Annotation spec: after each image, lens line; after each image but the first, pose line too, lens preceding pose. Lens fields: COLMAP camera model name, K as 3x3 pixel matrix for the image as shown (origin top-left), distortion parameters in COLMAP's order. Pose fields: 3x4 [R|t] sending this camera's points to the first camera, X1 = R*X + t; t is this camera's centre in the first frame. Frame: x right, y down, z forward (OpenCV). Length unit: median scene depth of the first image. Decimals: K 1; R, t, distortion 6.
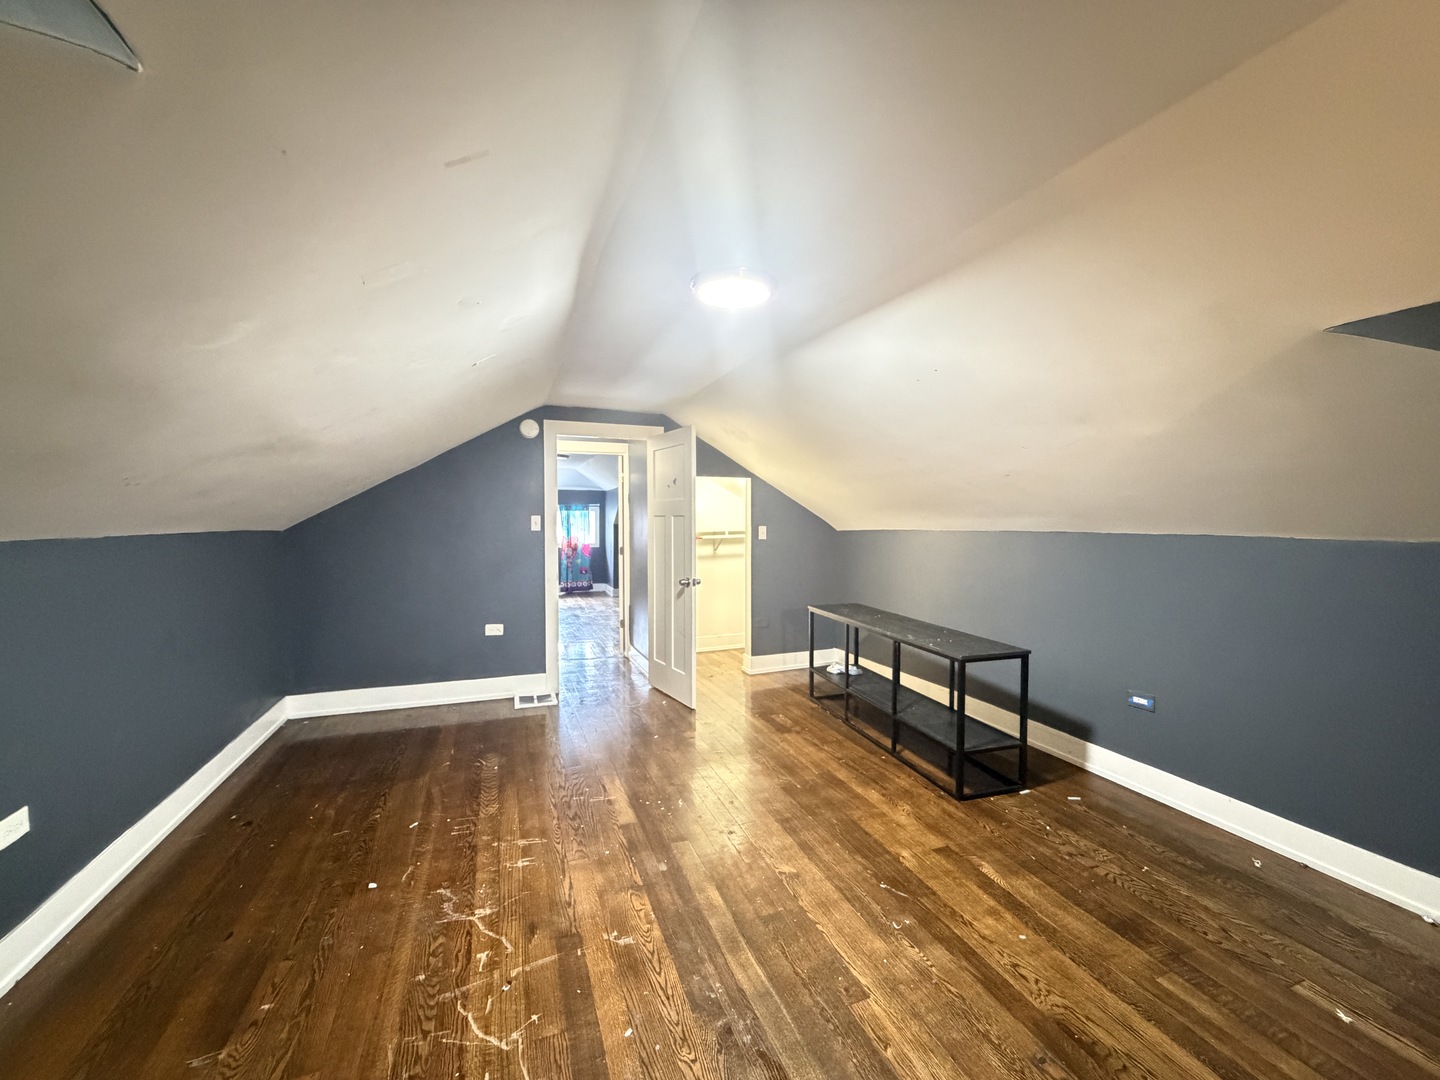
lens RADIAL K [[577.4, 0, 718.9], [0, 577.4, 538.7], [0, 0, 1]] dist [0.000804, 0.000021]
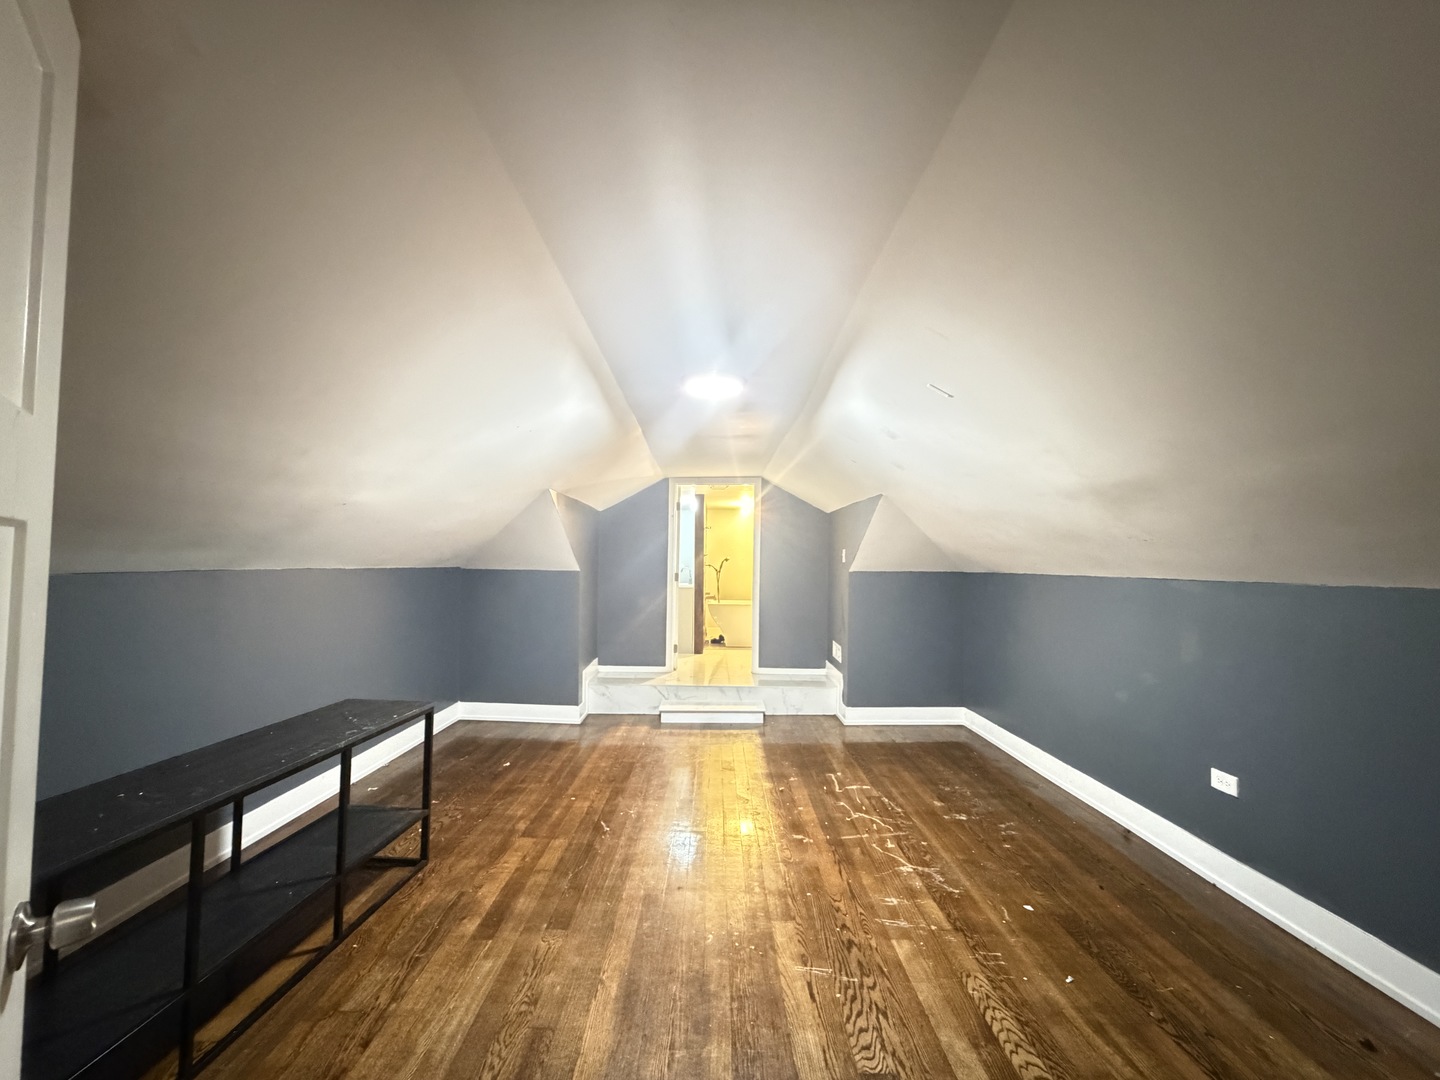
lens RADIAL K [[577.4, 0, 718.9], [0, 577.4, 542.0], [0, 0, 1]] dist [0.000804, 0.000021]
pose [[-0.935886, 0.000109, 0.352304, -0.439154], [-0.001532, 0.999989, -0.004377, -0.067049], [-0.352301, -0.004636, -0.935875, 2.189316]]
